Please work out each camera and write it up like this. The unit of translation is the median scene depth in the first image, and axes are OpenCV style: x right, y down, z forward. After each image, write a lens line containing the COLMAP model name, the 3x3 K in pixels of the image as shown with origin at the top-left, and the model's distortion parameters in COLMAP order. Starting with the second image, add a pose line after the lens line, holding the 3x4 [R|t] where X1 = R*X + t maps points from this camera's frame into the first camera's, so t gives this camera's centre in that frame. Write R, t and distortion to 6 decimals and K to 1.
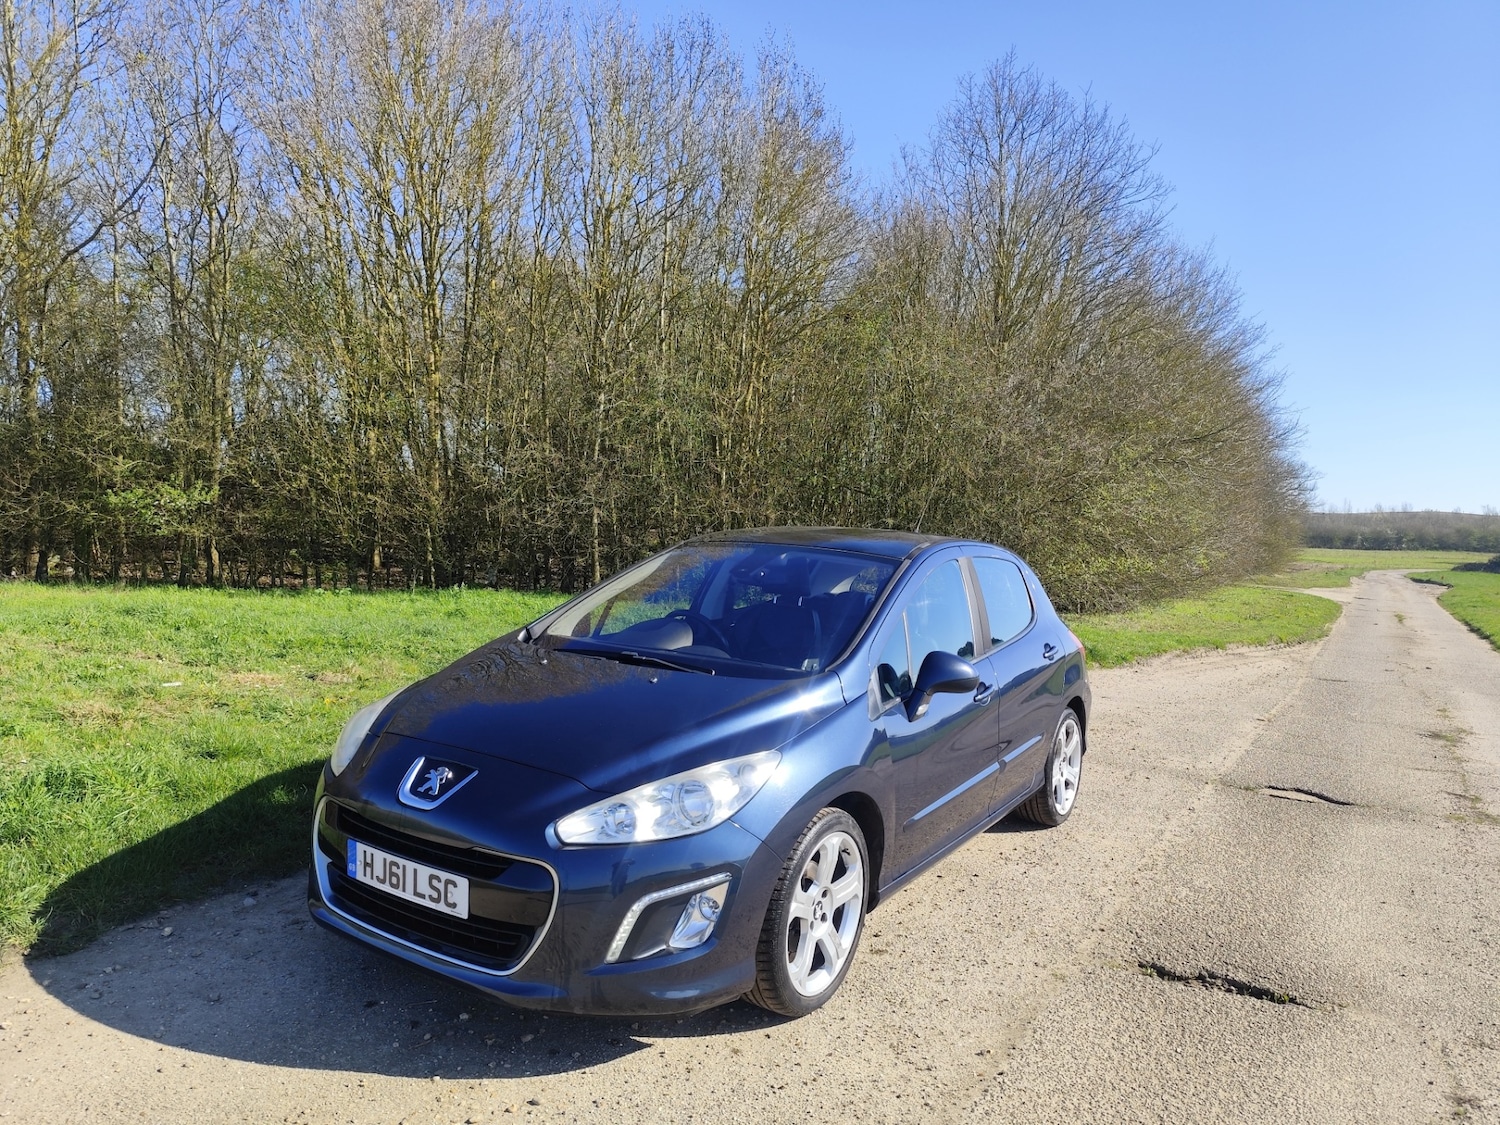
lens RADIAL K [[1043.1, 0, 746.1], [0, 1043.1, 566.6], [0, 0, 1]] dist [0.054476, -0.057107]
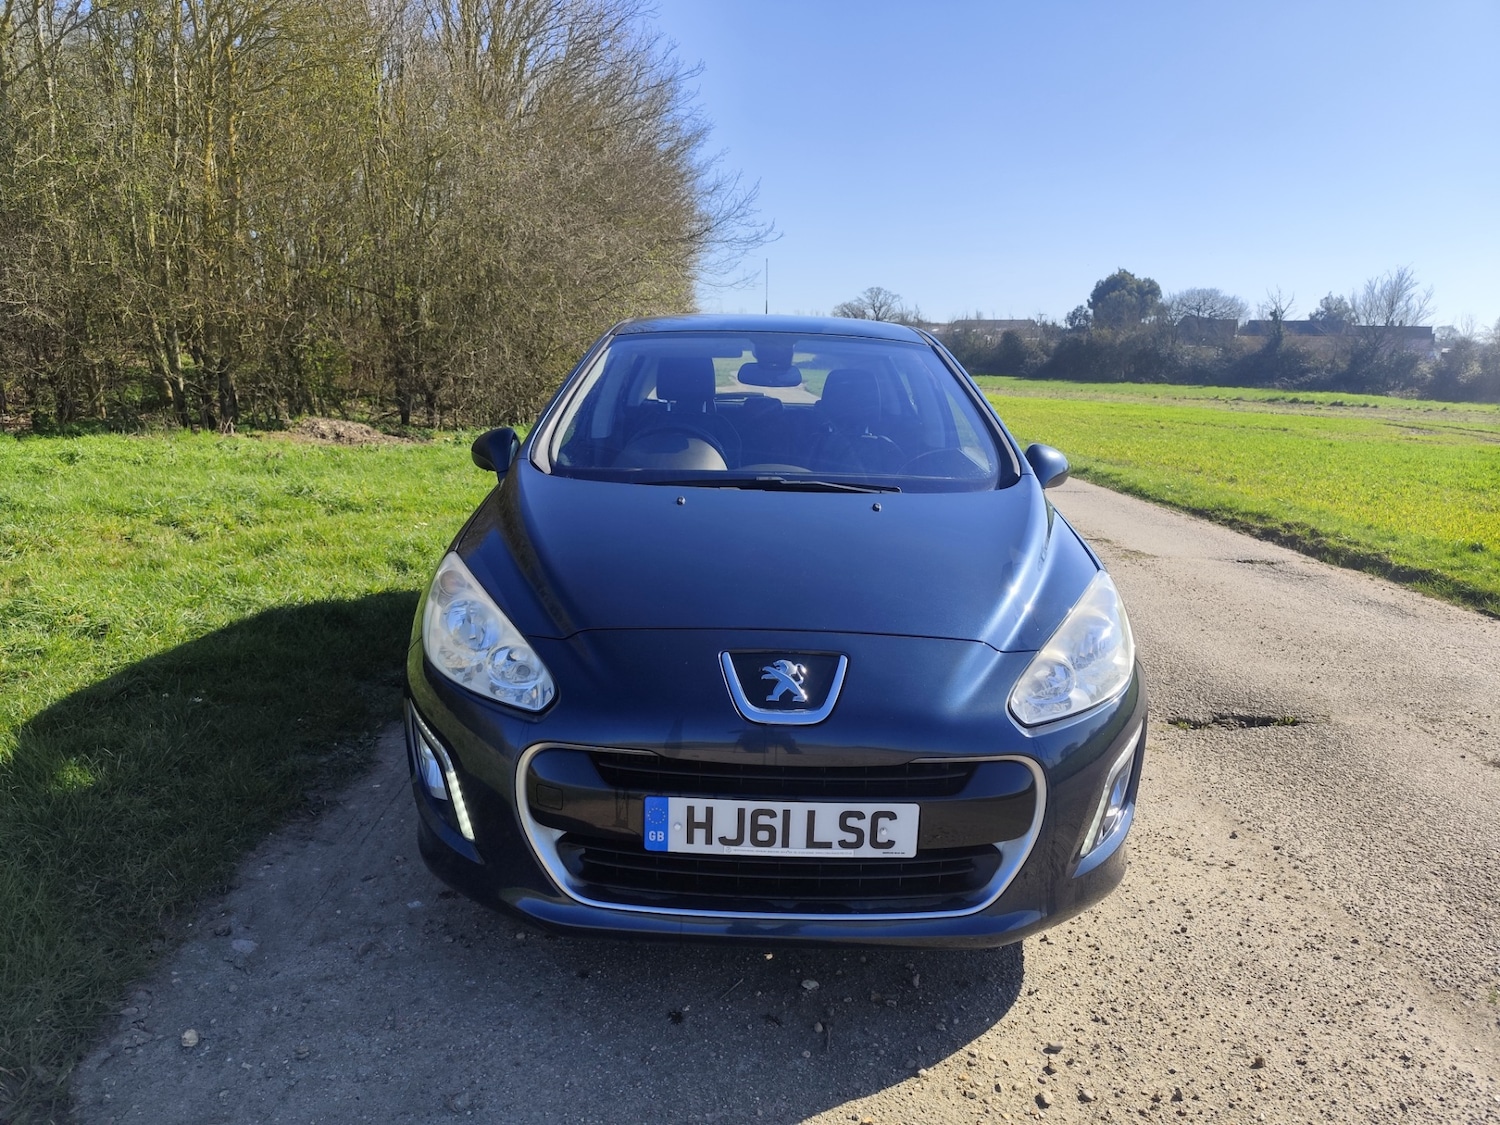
lens RADIAL K [[1048.3, 0, 755.4], [0, 1048.3, 566.6], [0, 0, 1]] dist [0.047416, -0.051081]
pose [[0.834854, -0.140772, 0.532168, -0.686828], [0.045505, 0.981088, 0.188135, 0.003237], [-0.548588, -0.132849, 0.825471, 0.482143]]
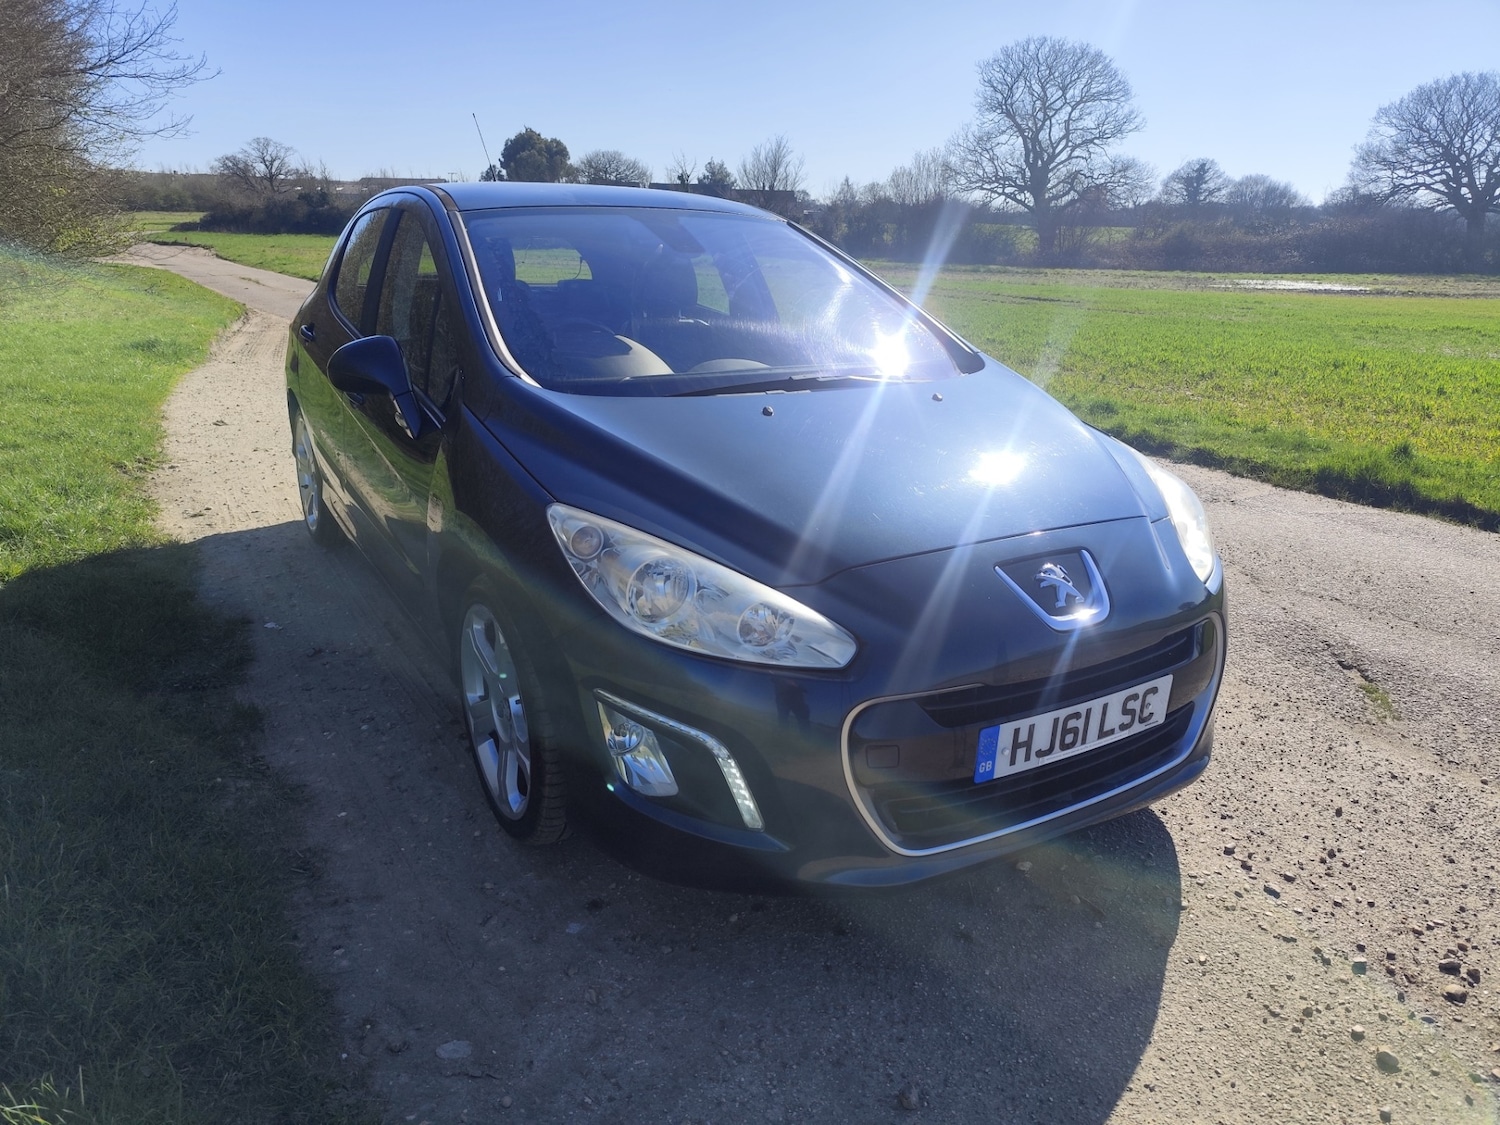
lens RADIAL K [[1043.1, 0, 746.1], [0, 1043.1, 566.6], [0, 0, 1]] dist [0.054476, -0.057107]
pose [[0.426353, -0.322673, 0.845048, -0.981546], [0.051423, 0.941347, 0.333499, -0.043835], [-0.903094, -0.098734, 0.417938, 0.937082]]
